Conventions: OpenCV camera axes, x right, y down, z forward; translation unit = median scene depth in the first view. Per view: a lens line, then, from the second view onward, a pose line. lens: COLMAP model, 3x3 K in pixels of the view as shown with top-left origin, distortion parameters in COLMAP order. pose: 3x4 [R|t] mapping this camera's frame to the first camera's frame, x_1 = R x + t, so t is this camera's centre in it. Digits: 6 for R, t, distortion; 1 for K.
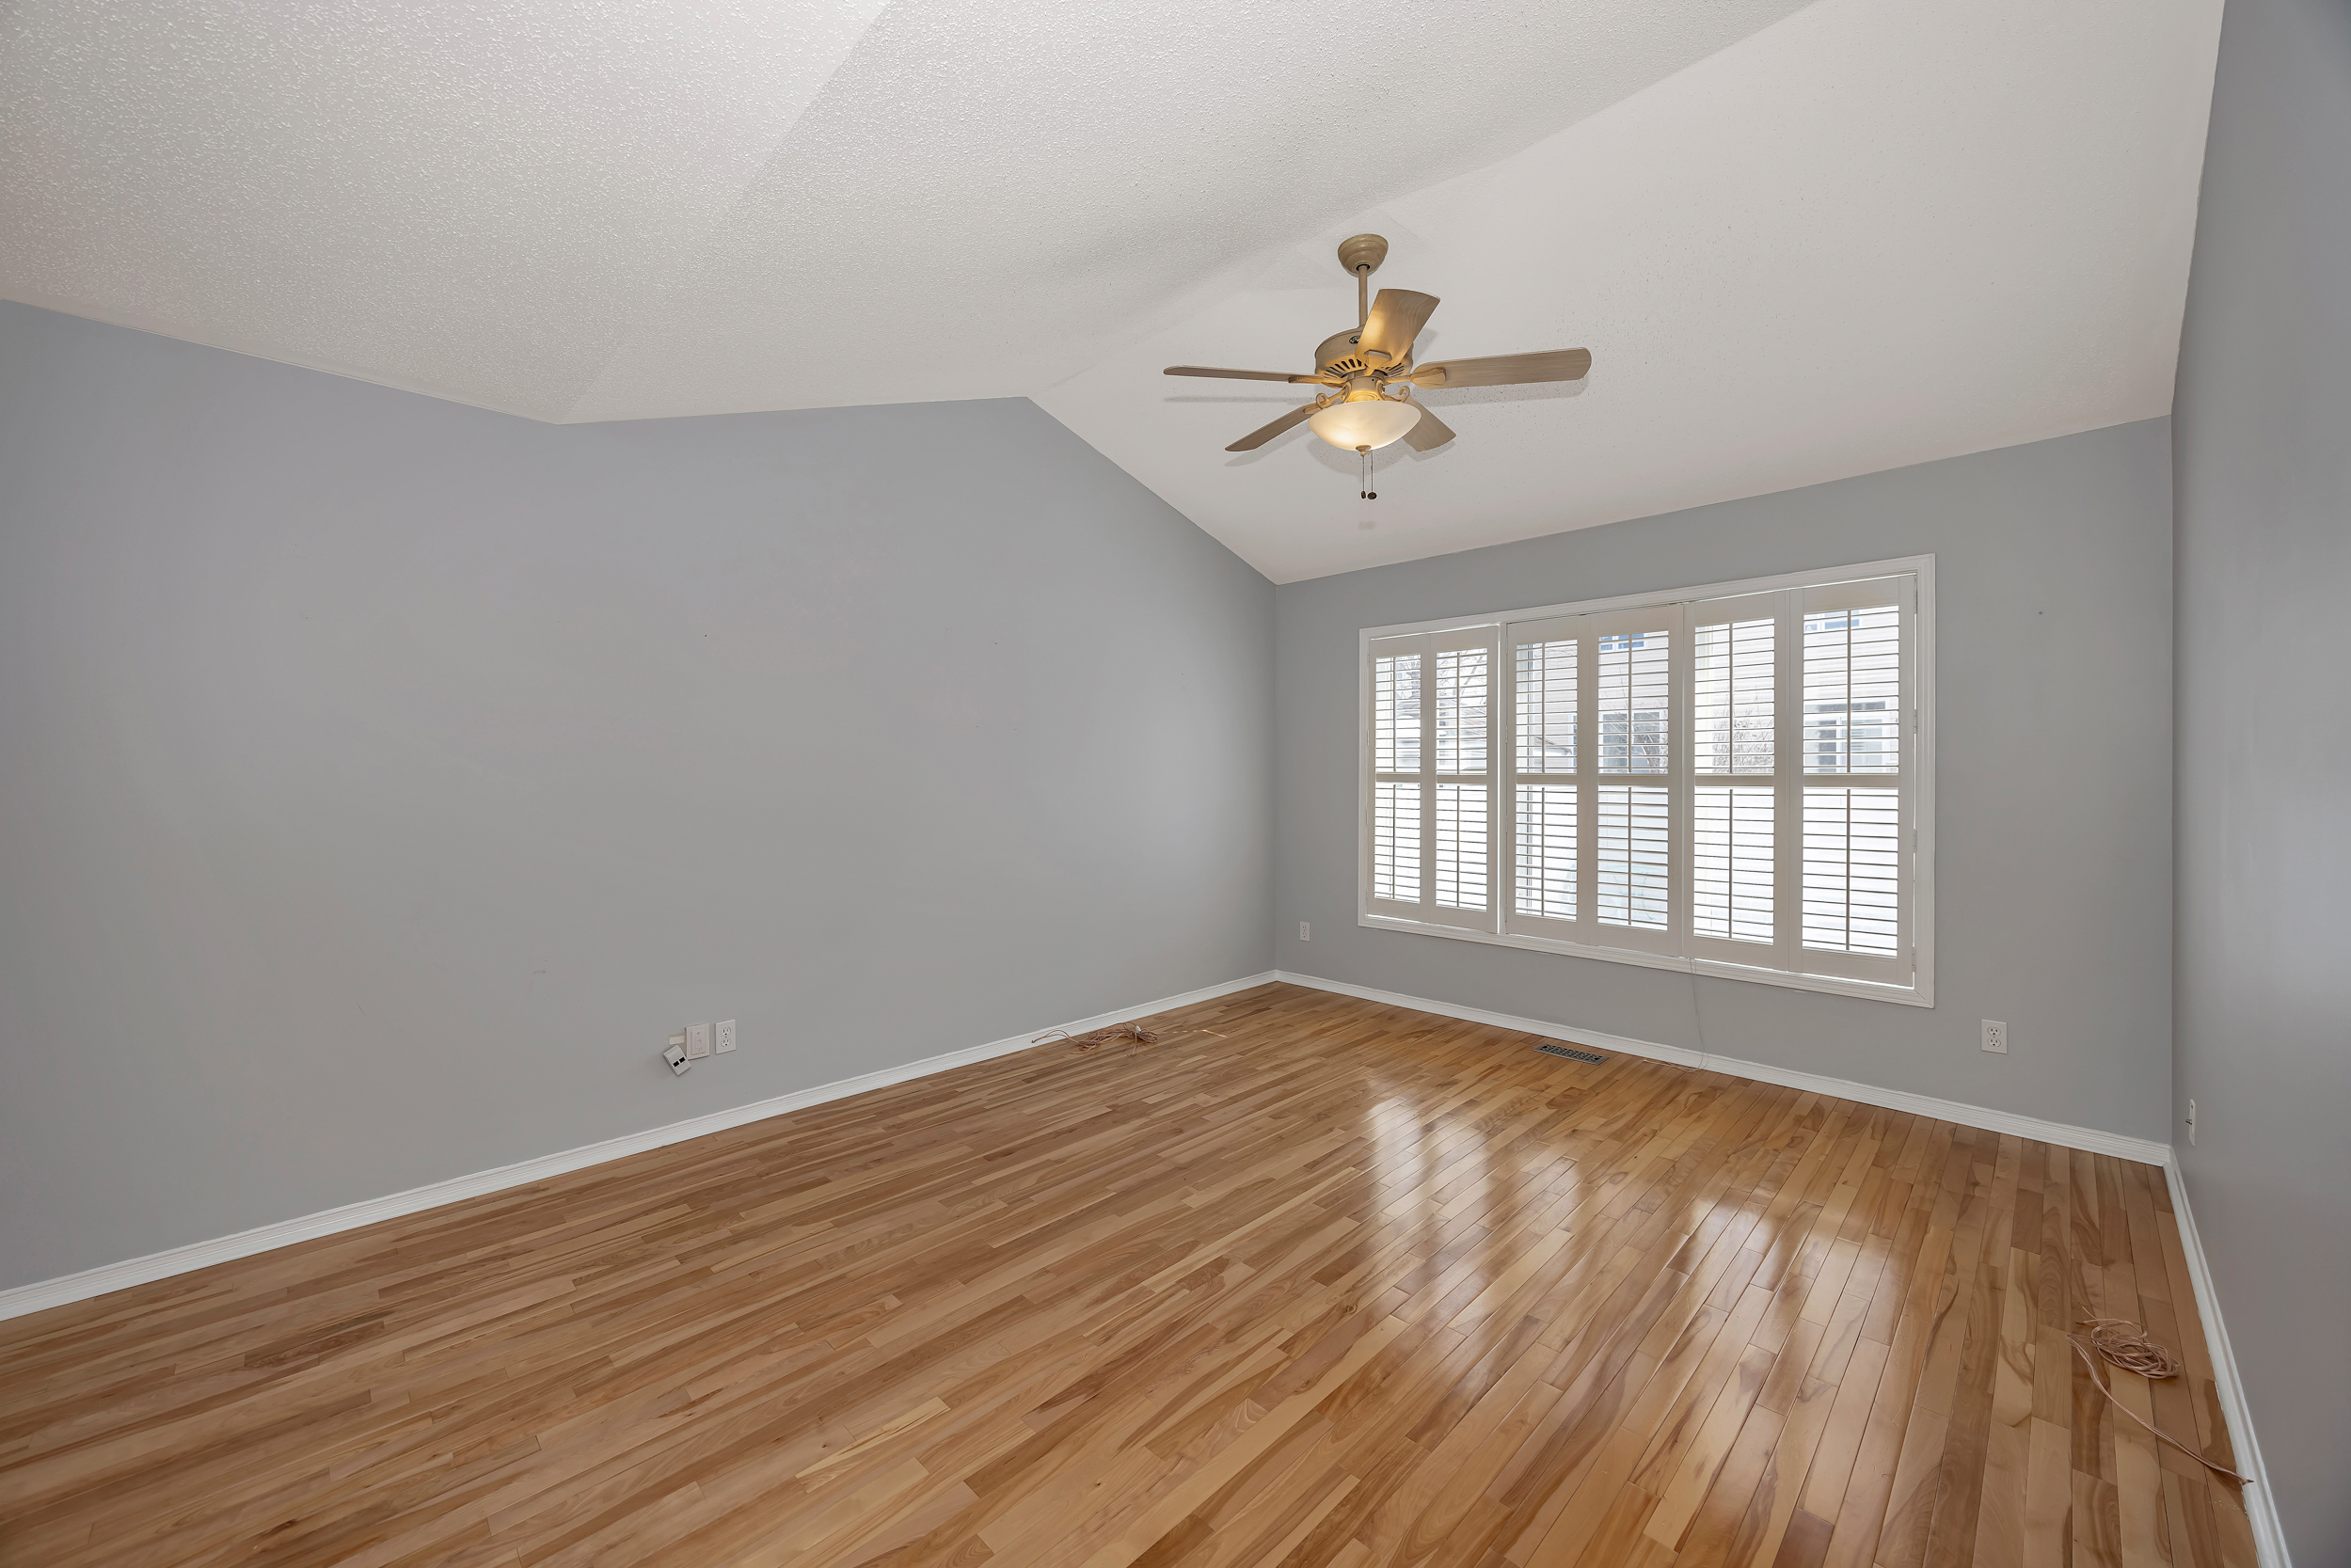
lens RADIAL K [[890.8, 0, 1176.8], [0, 890.8, 775.5], [0, 0, 1]] dist [0.000562, 0.000106]
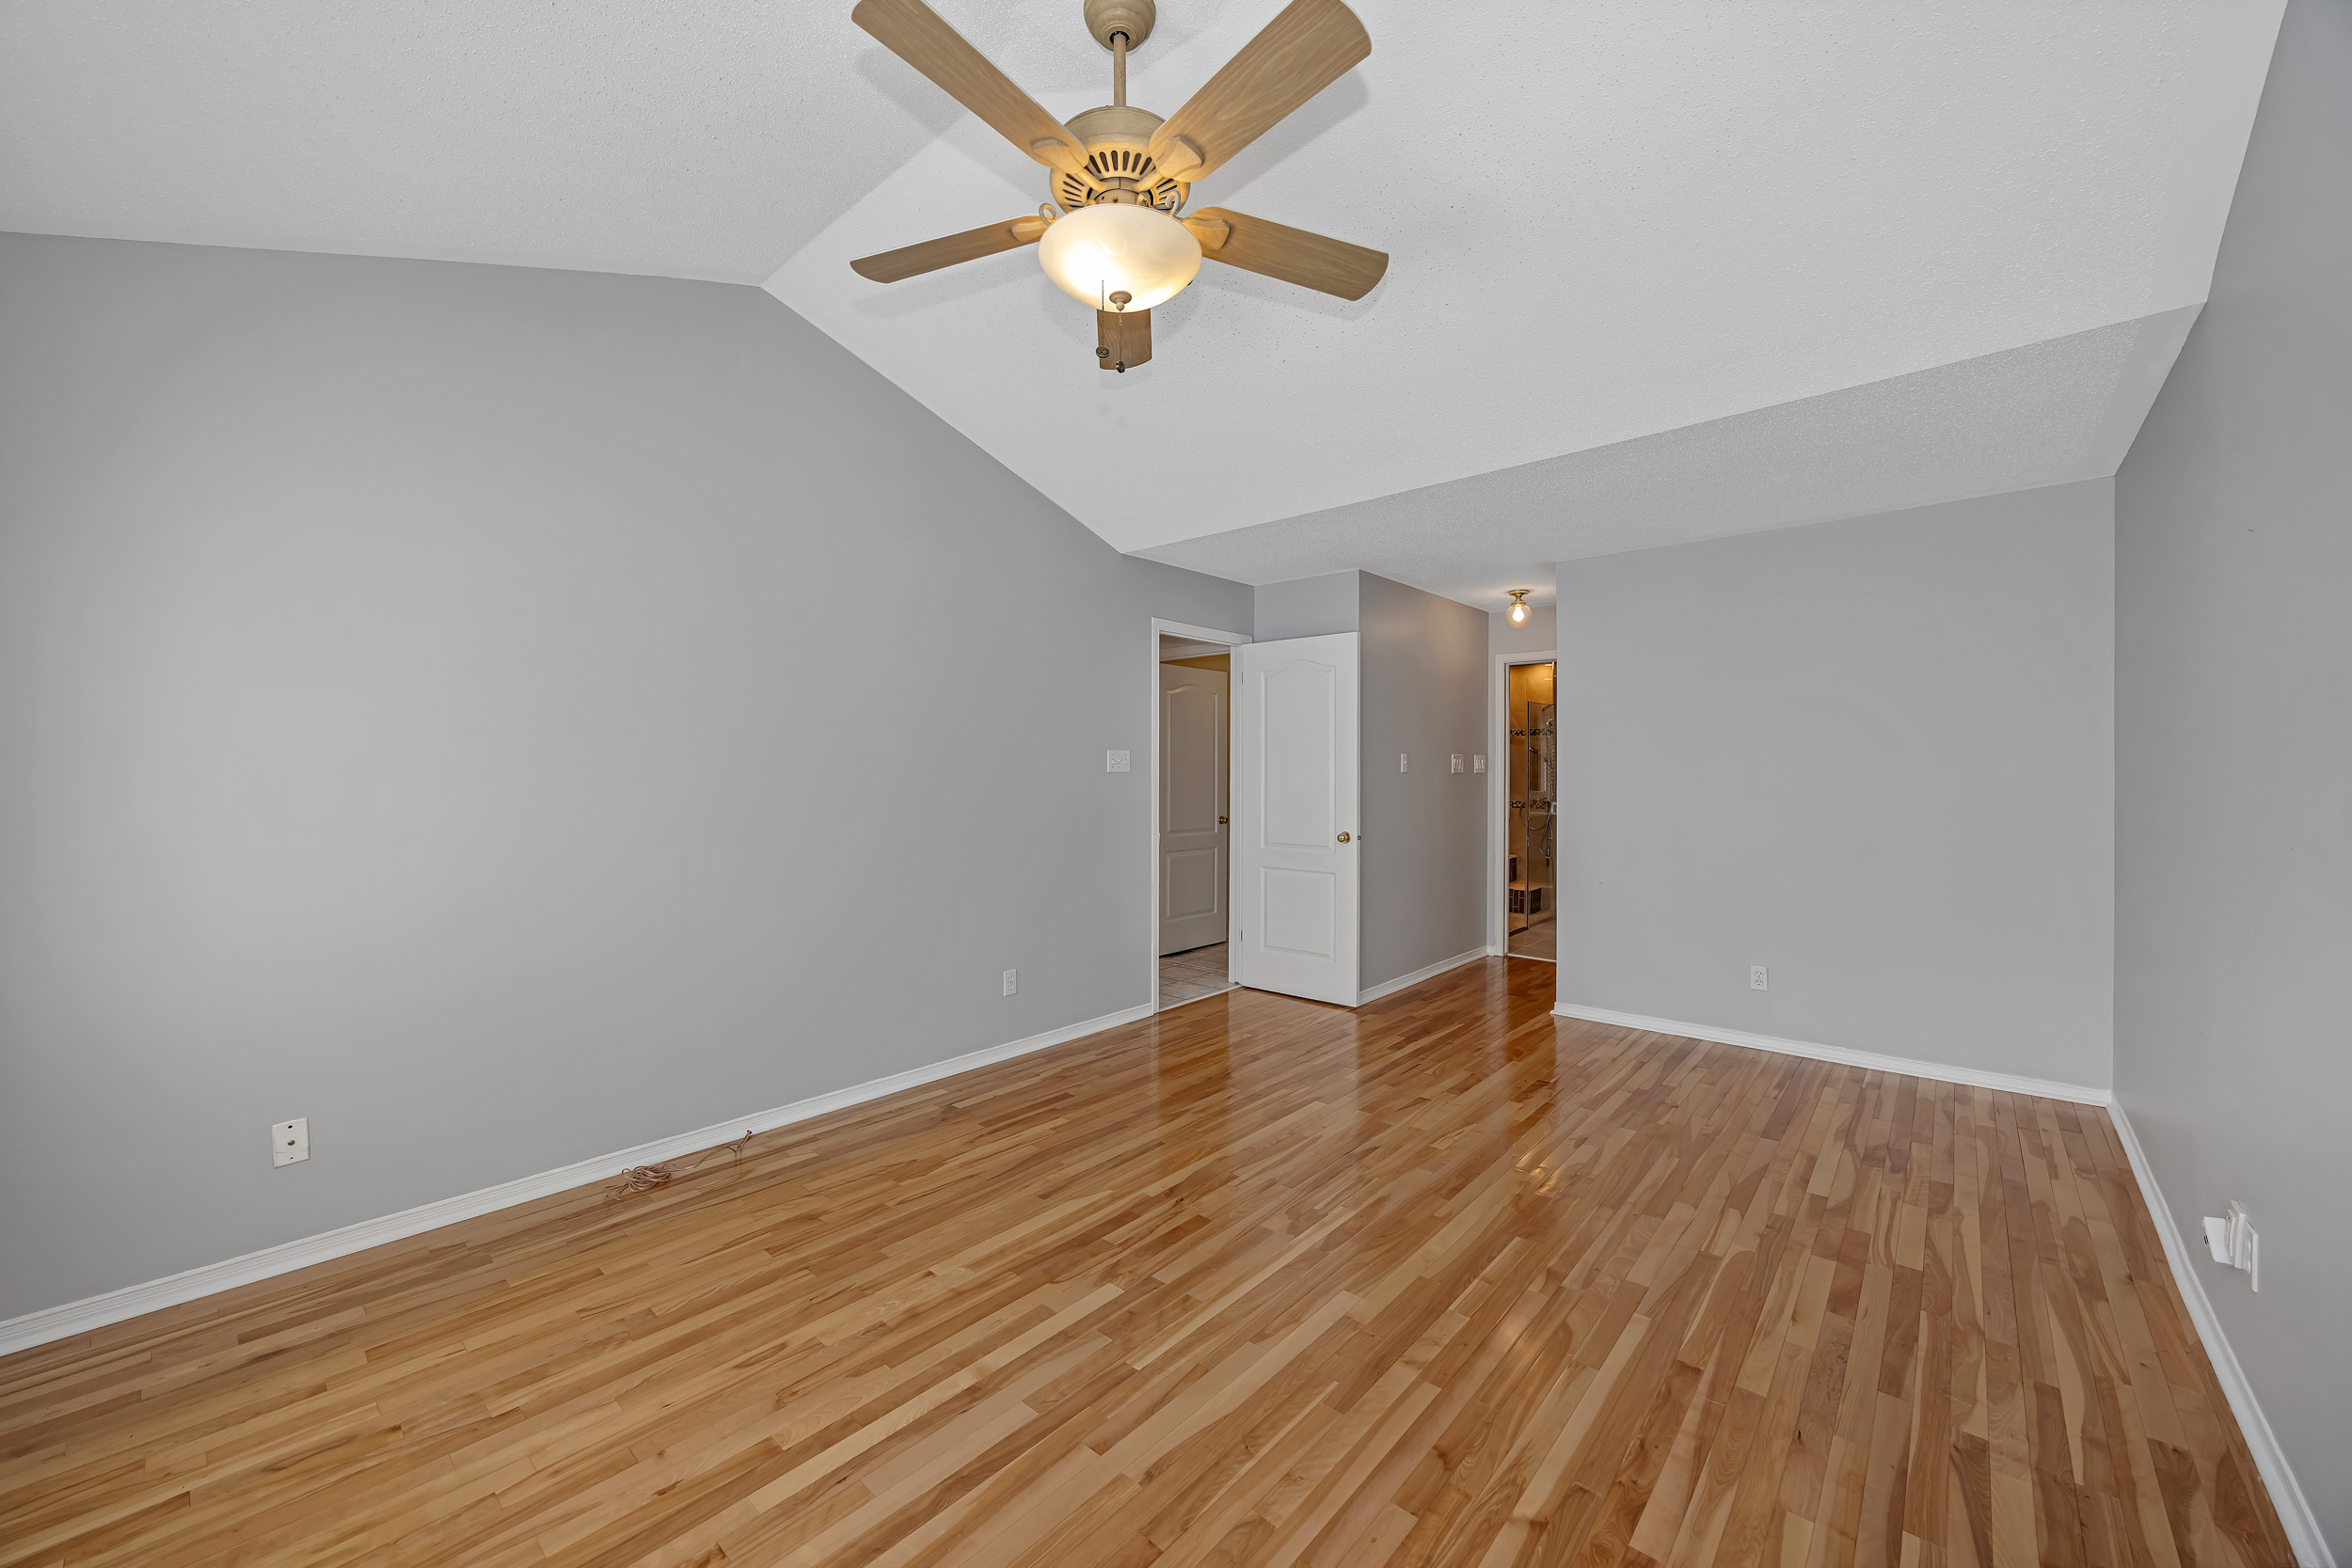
lens RADIAL K [[891.2, 0, 1174.6], [0, 891.2, 776.9], [0, 0, 1]] dist [0.000562, 0.000106]
pose [[-0.998020, 0.000577, -0.062897, 0.260156], [-0.000405, 0.999878, 0.015599, -0.015868], [0.062898, 0.015594, -0.997898, 2.058487]]
